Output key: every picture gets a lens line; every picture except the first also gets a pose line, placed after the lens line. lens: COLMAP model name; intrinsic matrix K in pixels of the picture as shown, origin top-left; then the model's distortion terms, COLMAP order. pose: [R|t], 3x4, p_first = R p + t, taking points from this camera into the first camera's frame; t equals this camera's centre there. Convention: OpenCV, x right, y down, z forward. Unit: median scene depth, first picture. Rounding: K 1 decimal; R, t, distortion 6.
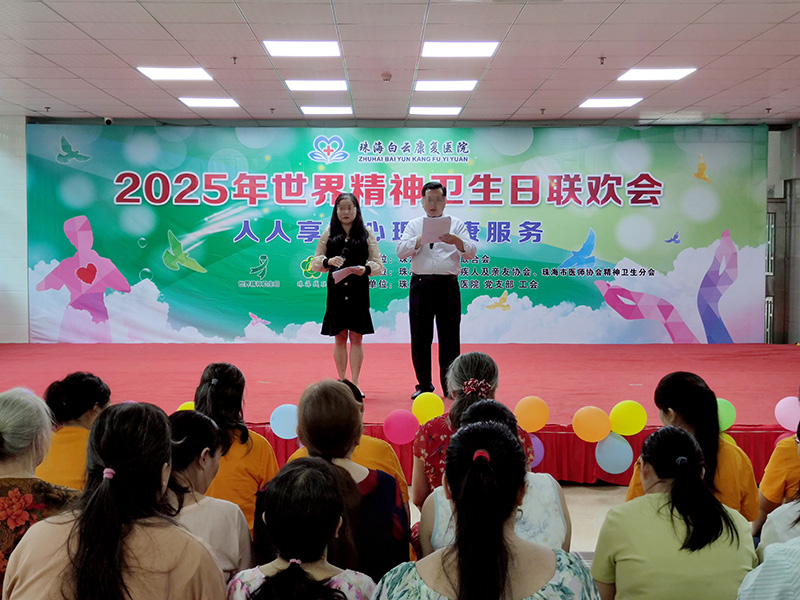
lens RADIAL K [[939.5, 0, 380.1], [0, 939.5, 295.3], [0, 0, 1]] dist [0.137122, -0.345689]
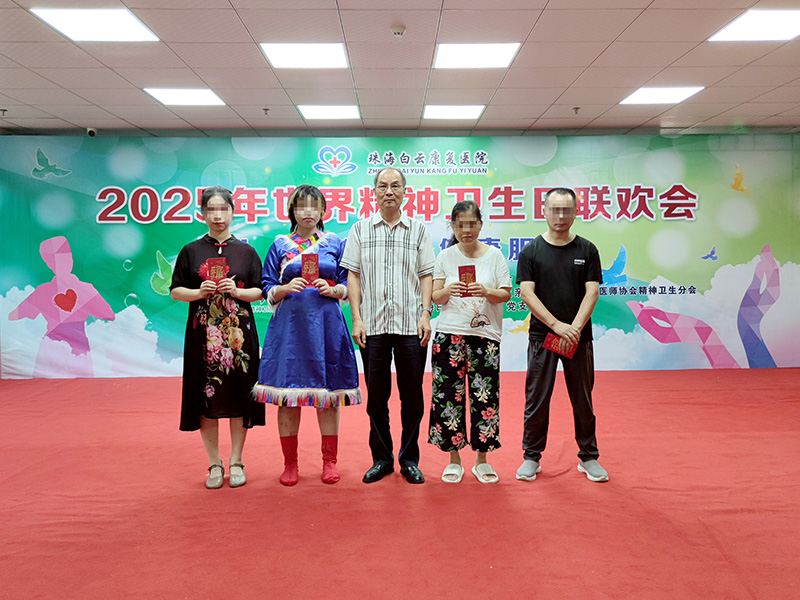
lens RADIAL K [[628.9, 0, 415.3], [0, 628.9, 258.2], [0, 0, 1]] dist [0.069858, -0.094848]
pose [[0.999306, -0.010381, 0.035764, 0.000442], [0.012569, 0.998026, -0.061526, -0.021975], [-0.035054, 0.061933, 0.997465, 0.392274]]
